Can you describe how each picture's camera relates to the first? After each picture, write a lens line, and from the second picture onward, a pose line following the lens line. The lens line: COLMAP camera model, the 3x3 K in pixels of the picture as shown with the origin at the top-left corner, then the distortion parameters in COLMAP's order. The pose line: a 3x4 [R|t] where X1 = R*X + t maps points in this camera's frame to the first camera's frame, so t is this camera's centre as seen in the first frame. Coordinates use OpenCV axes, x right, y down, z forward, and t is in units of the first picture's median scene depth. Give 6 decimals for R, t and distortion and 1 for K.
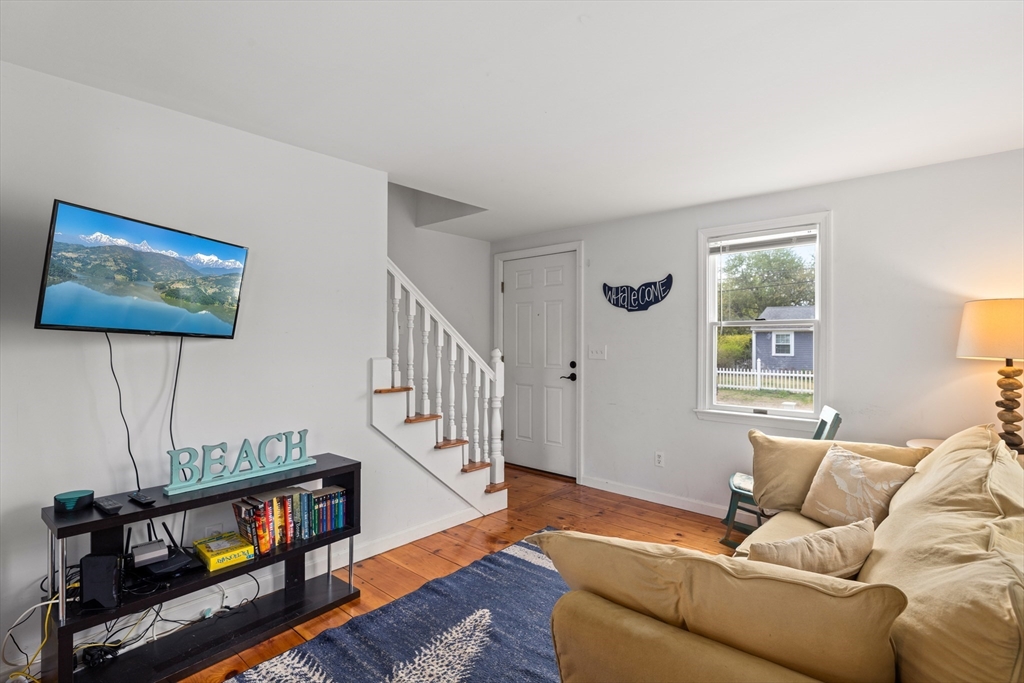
lens RADIAL K [[496.2, 0, 510.1], [0, 496.2, 340.9], [0, 0, 1]] dist [-0.004014, -0.000379]
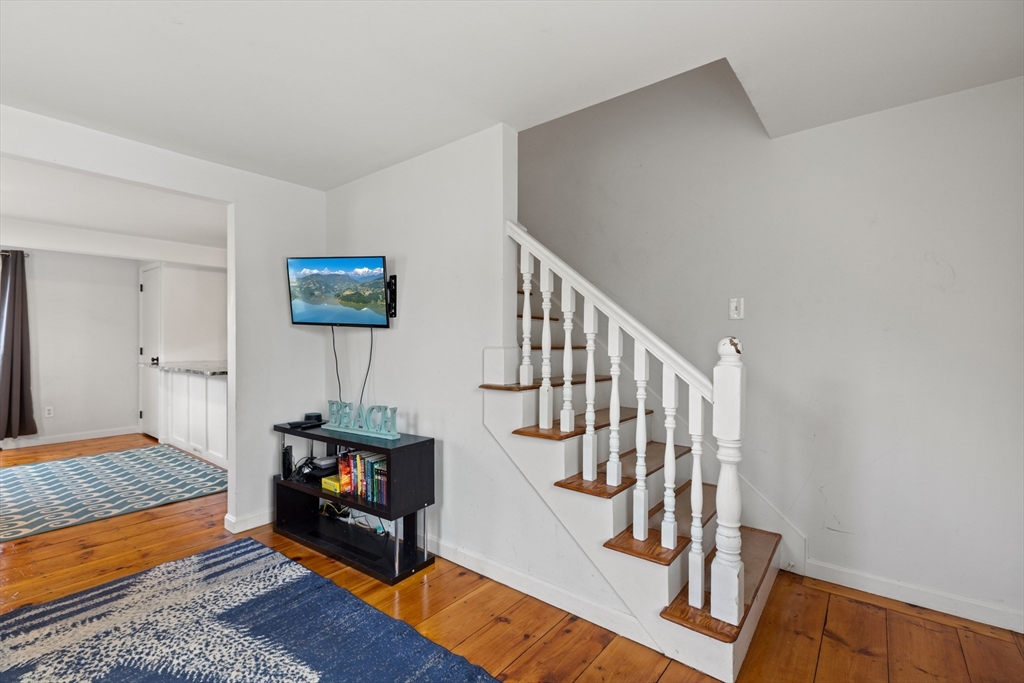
lens RADIAL K [[455.5, 0, 508.9], [0, 455.5, 341.5], [0, 0, 1]] dist [0.003007, 0.000016]
pose [[0.059495, -0.003822, -0.998221, 0.487249], [-0.001970, 0.999990, -0.003946, 0.026654], [0.998227, 0.002201, 0.059487, 0.931162]]
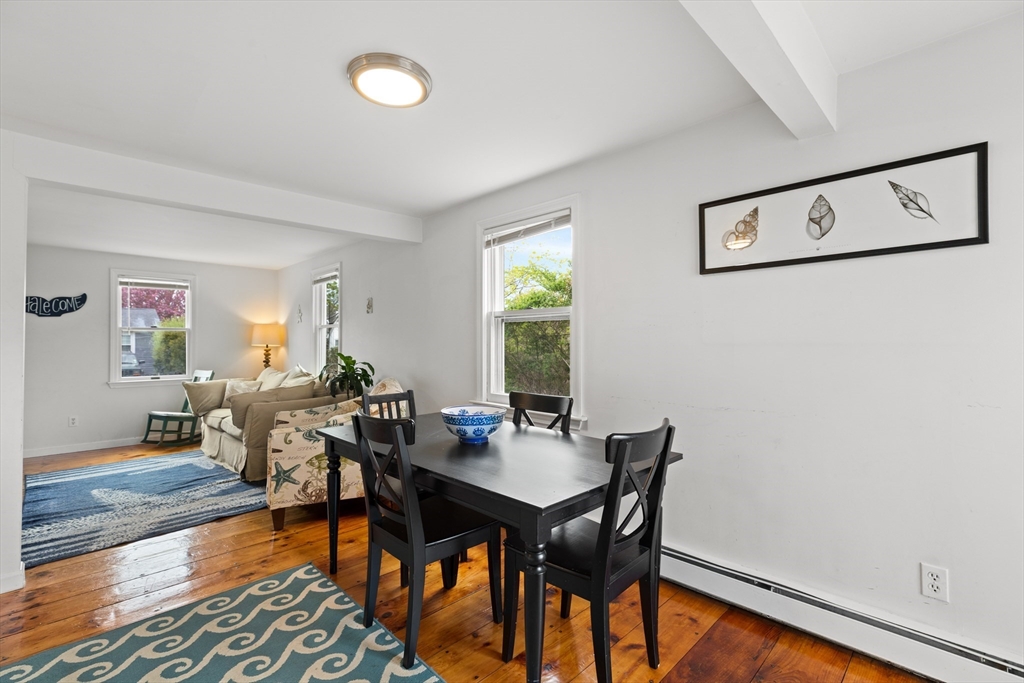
lens RADIAL K [[455.5, 0, 514.5], [0, 455.5, 339.4], [0, 0, 1]] dist [0.003007, 0.000016]
pose [[0.055756, 0.002797, 0.998440, -1.188784], [0.003144, 0.999991, -0.002977, 0.012853], [-0.998439, 0.003305, 0.055747, -0.435736]]
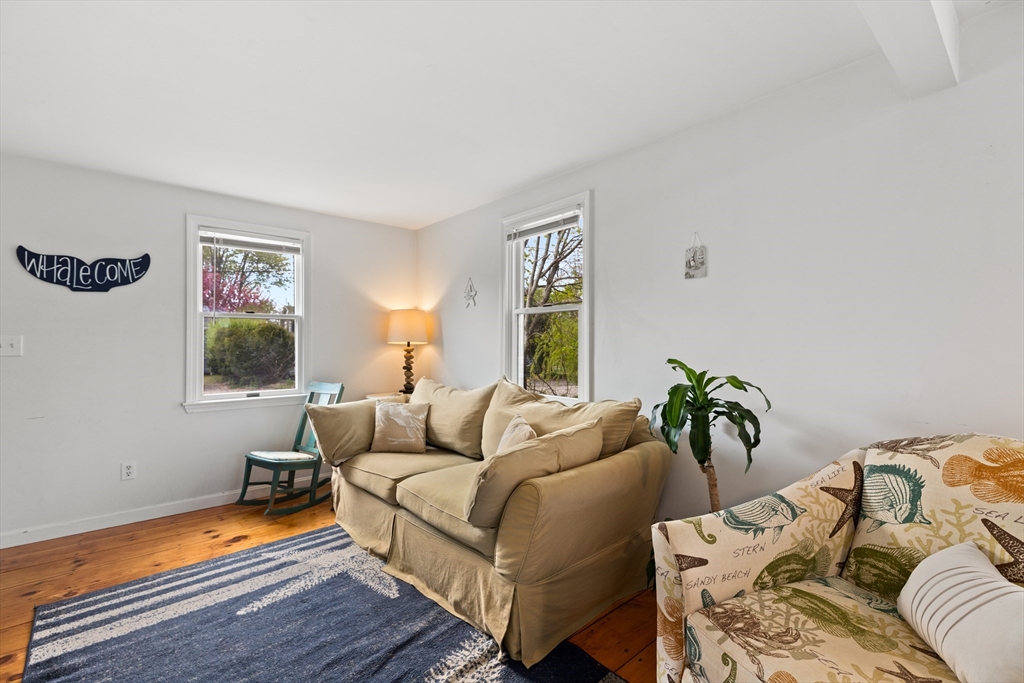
lens RADIAL K [[455.5, 0, 512.6], [0, 455.5, 340.4], [0, 0, 1]] dist [0.003007, 0.000016]
pose [[0.121425, -0.000482, 0.992600, -0.488629], [0.000503, 1.000000, 0.000424, 0.021670], [-0.992600, 0.000448, 0.121425, 0.325756]]
